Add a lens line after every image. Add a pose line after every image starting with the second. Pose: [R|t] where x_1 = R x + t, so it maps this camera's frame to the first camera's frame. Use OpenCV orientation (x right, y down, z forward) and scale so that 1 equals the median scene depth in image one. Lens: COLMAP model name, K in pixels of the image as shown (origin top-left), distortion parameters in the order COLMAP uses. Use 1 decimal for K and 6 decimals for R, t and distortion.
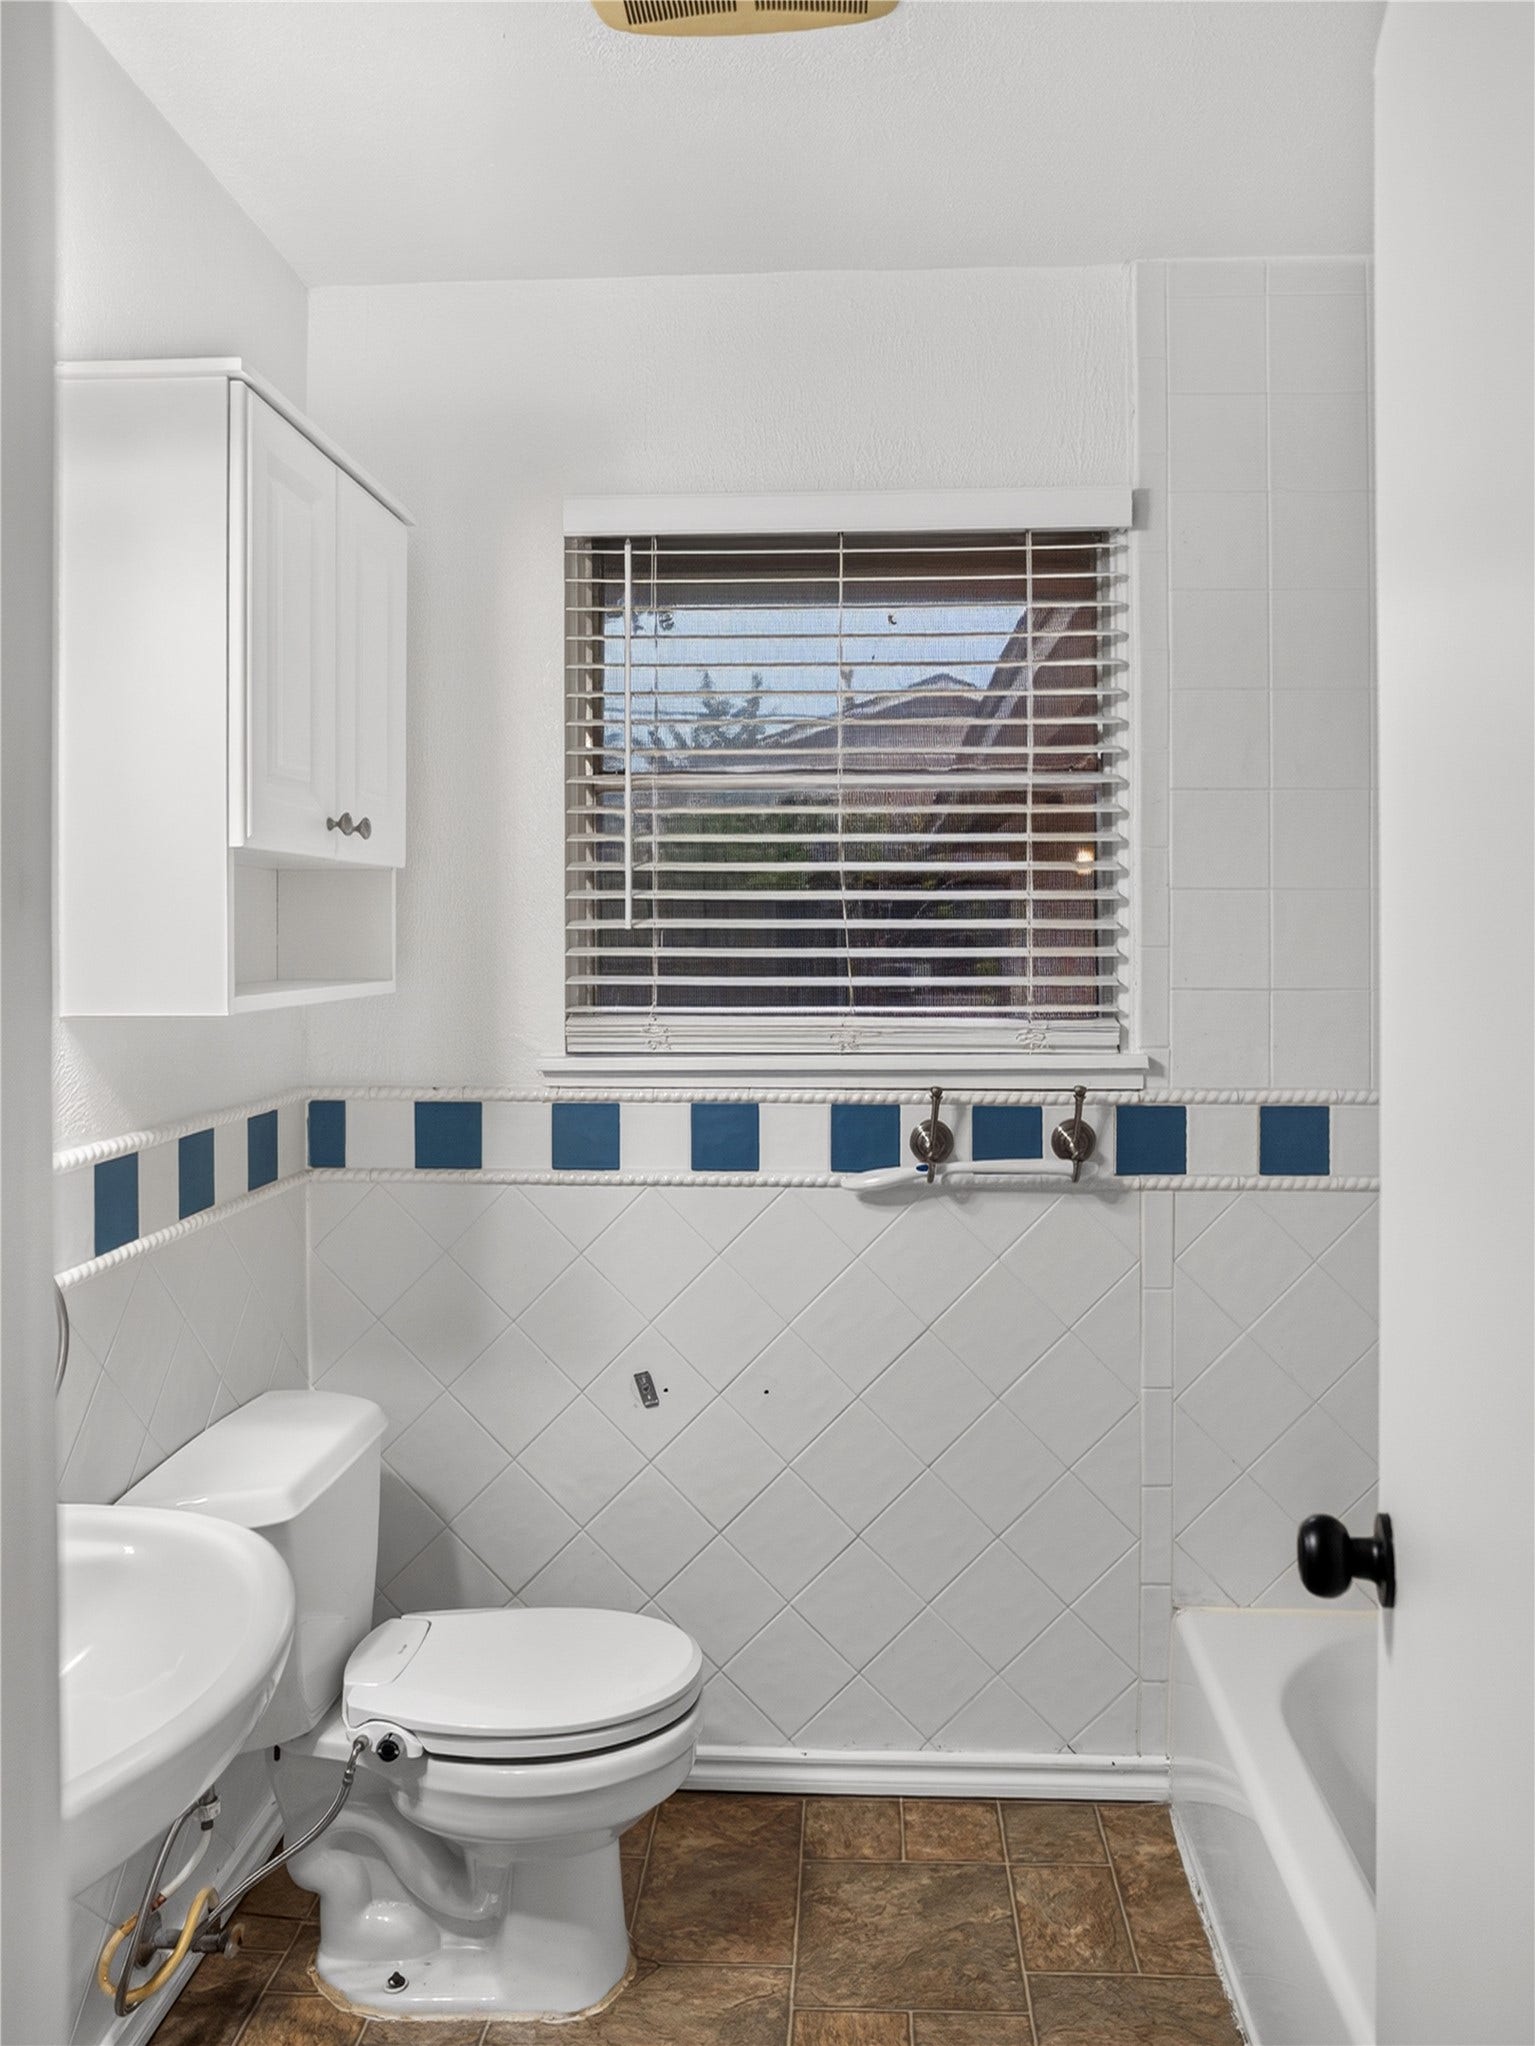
lens RADIAL K [[1289.1, 0, 606.6], [0, 1289.1, 1016.9], [0, 0, 1]] dist [-0.067453, 0.036890]
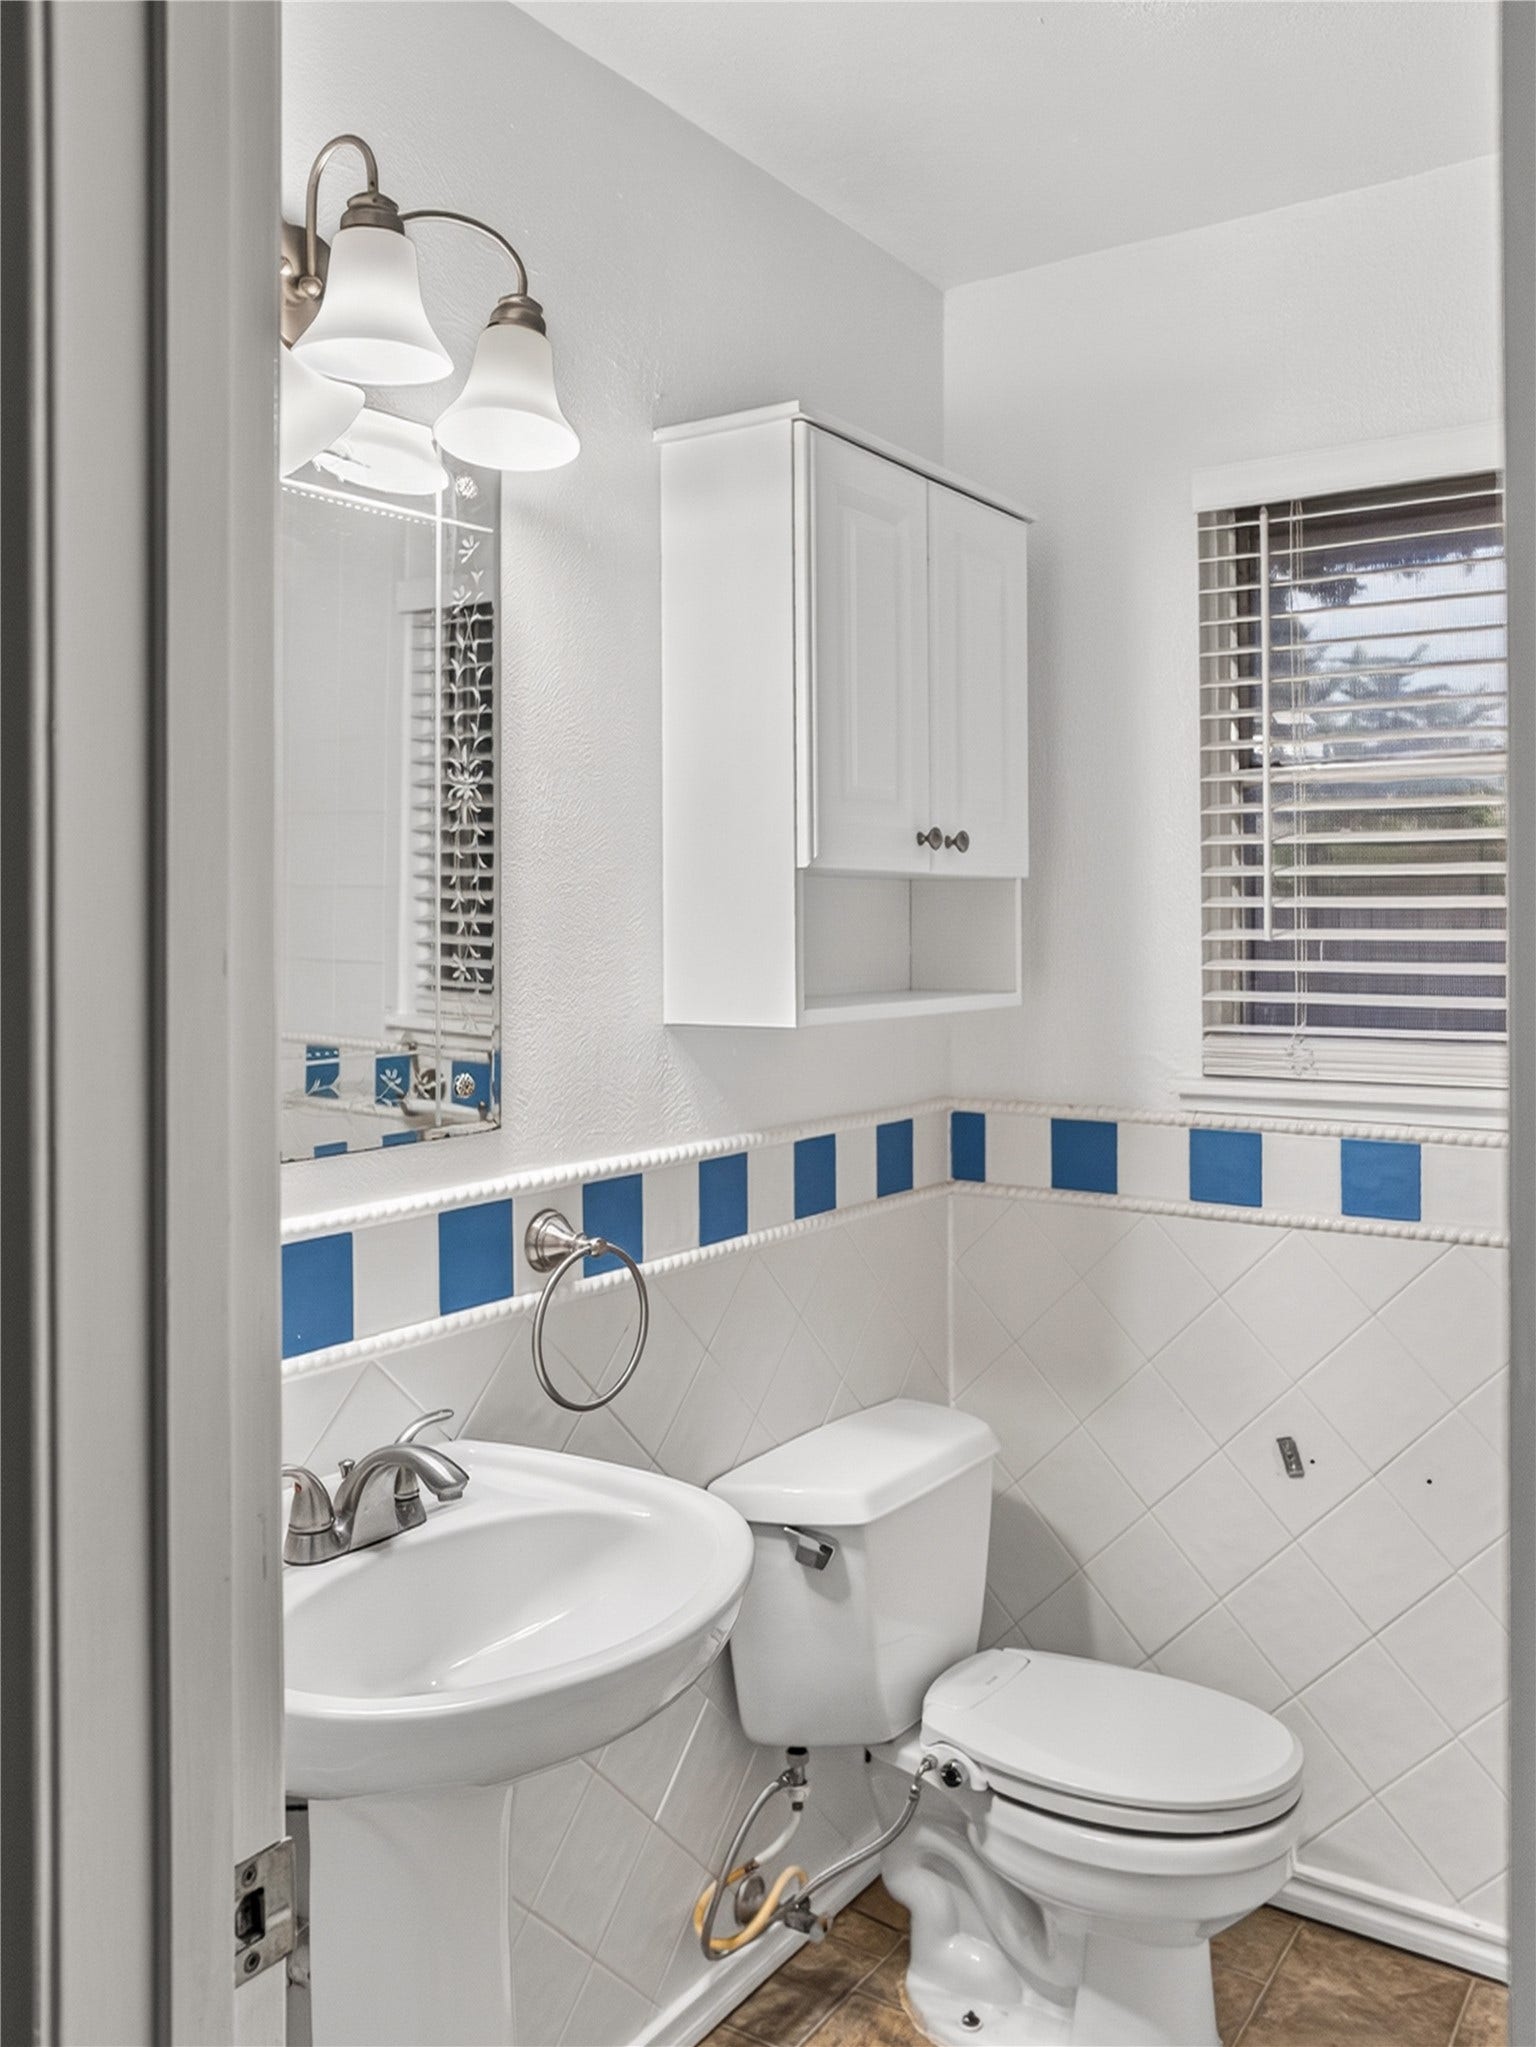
lens RADIAL K [[1371.1, 0, 768.0], [0, 1371.1, 1023.5], [0, 0, 1]] dist [-0.040531, 0.017354]
pose [[0.891075, 0.025941, -0.453115, 0.136788], [-0.024662, 0.999658, 0.008732, -0.009846], [0.453186, 0.003393, 0.891409, -0.007625]]
